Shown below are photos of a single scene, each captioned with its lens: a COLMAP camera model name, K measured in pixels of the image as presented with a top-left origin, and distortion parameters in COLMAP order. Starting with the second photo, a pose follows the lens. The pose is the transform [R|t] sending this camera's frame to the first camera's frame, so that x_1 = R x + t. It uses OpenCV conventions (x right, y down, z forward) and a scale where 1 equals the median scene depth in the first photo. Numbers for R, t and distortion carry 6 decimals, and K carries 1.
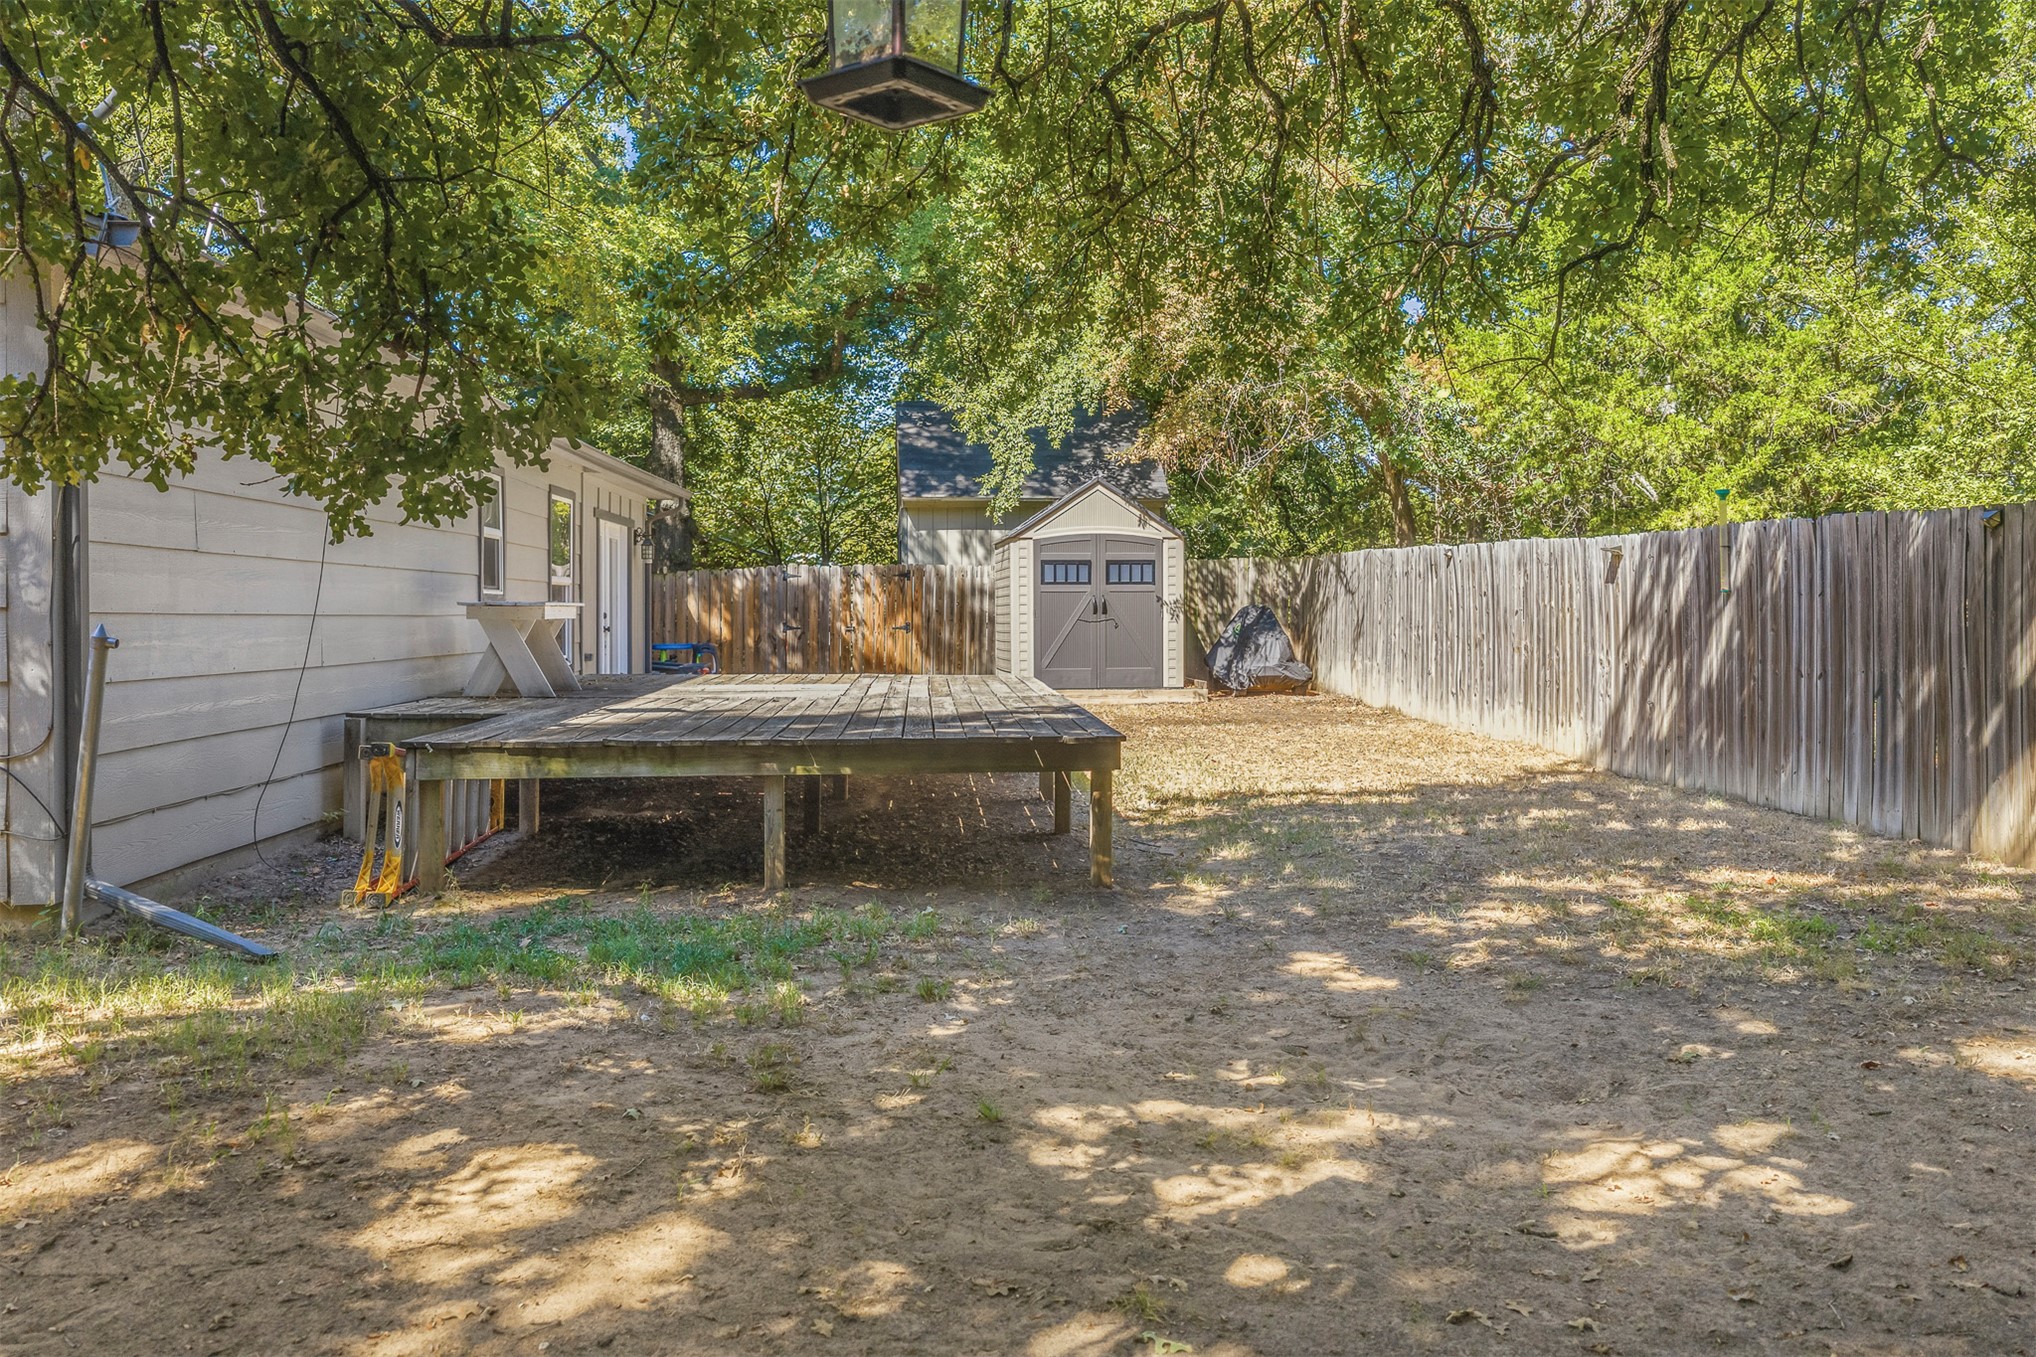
lens RADIAL K [[1652.3, 0, 1007.5], [0, 1652.3, 677.1], [0, 0, 1]] dist [0.024355, -0.002851]
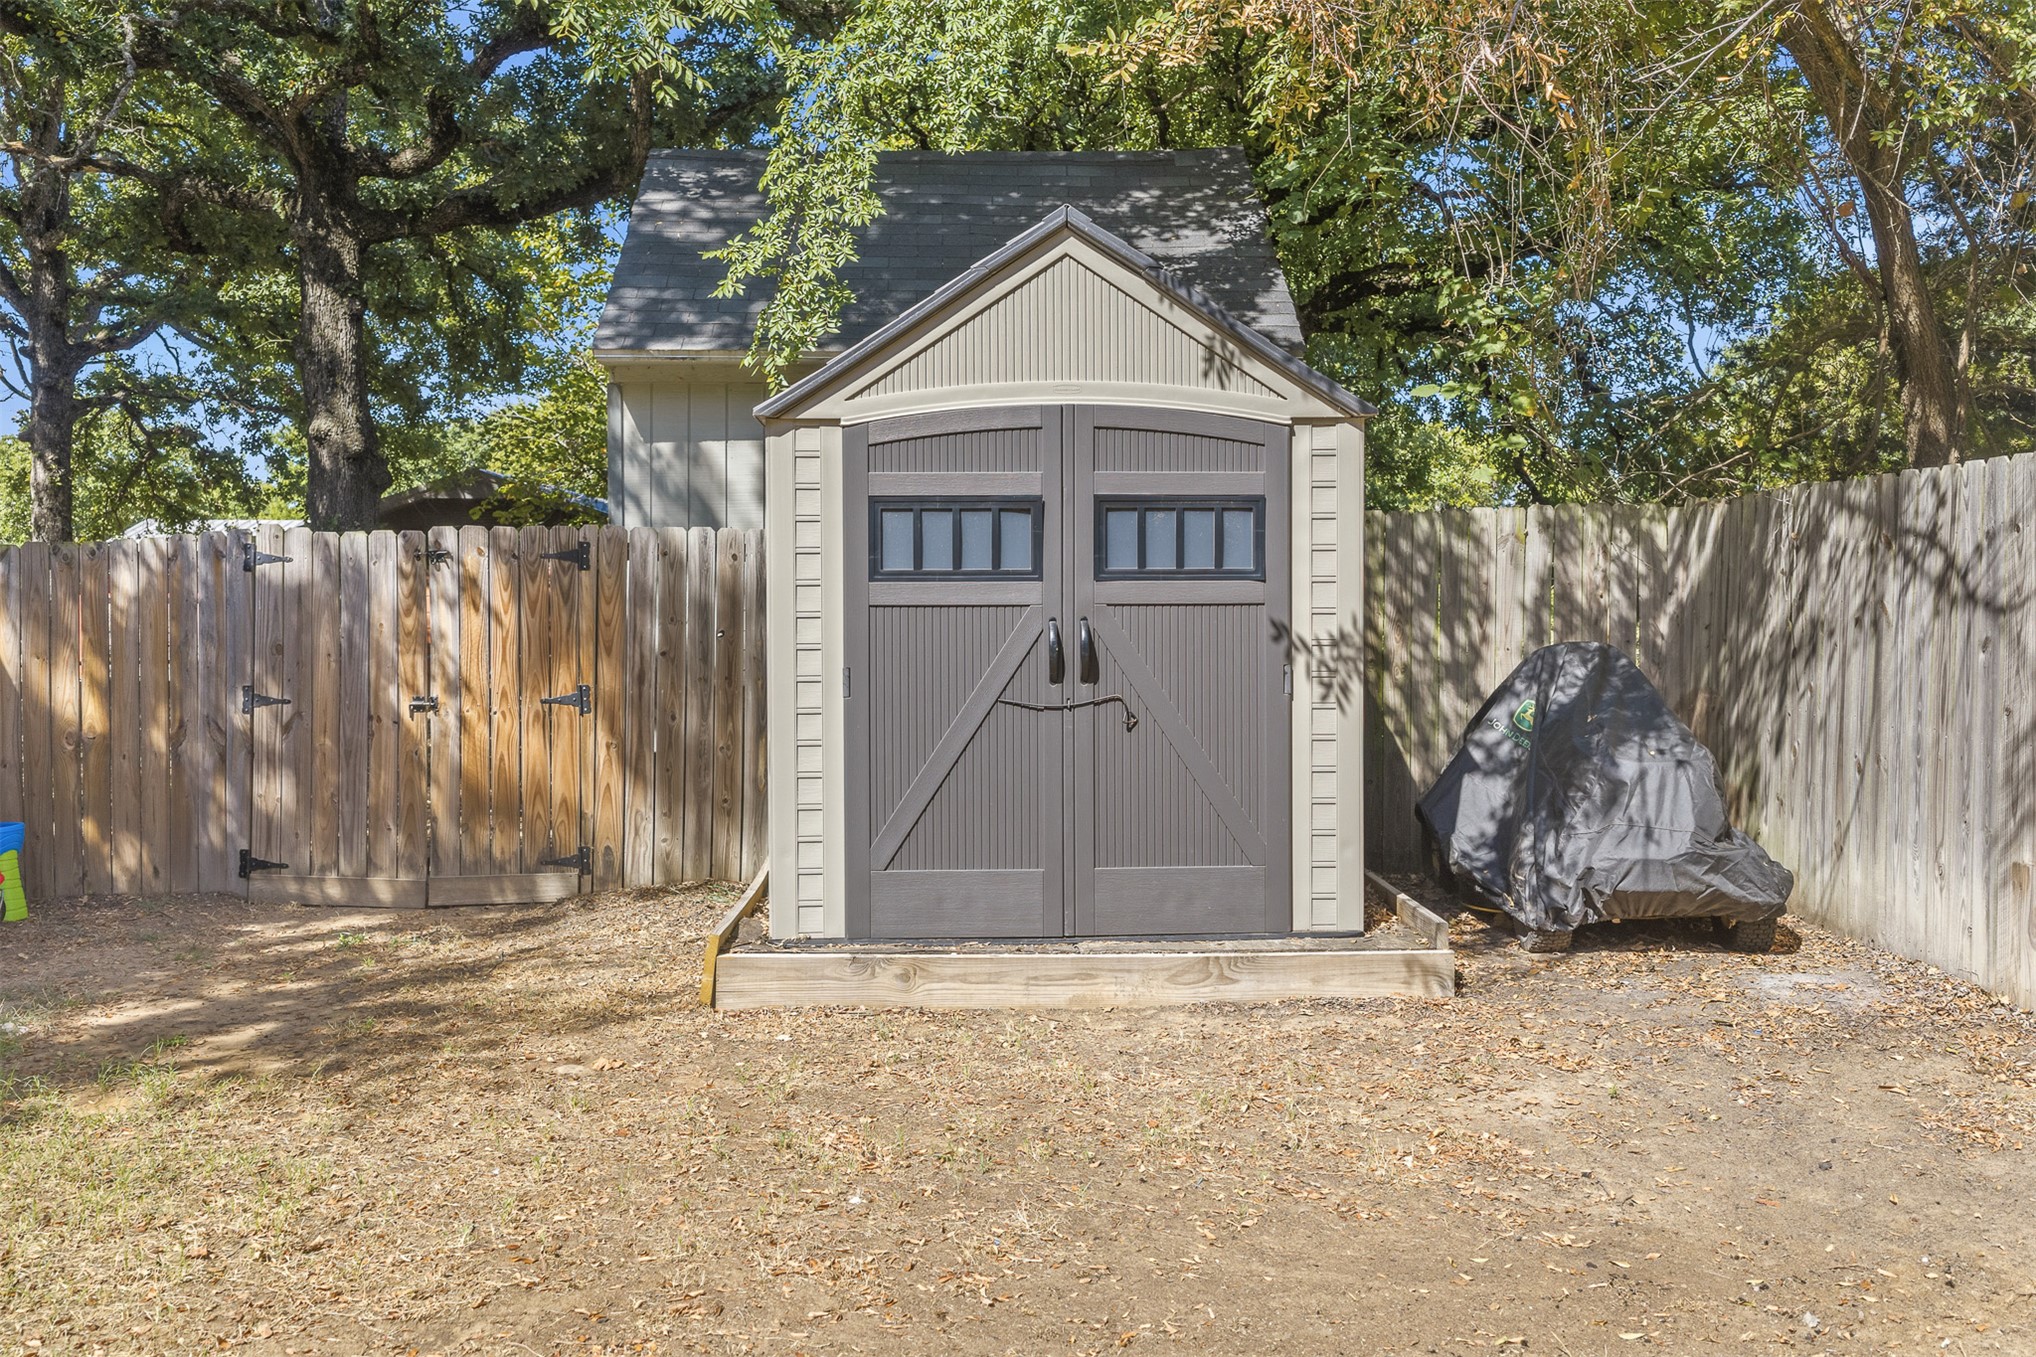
lens RADIAL K [[1652.3, 0, 1030.5], [0, 1652.3, 670.5], [0, 0, 1]] dist [0.024355, -0.002851]
pose [[0.998438, 0.001013, -0.055865, 0.058473], [-0.001260, 0.999990, -0.004379, -0.035187], [0.055860, 0.004442, 0.998429, 0.643083]]
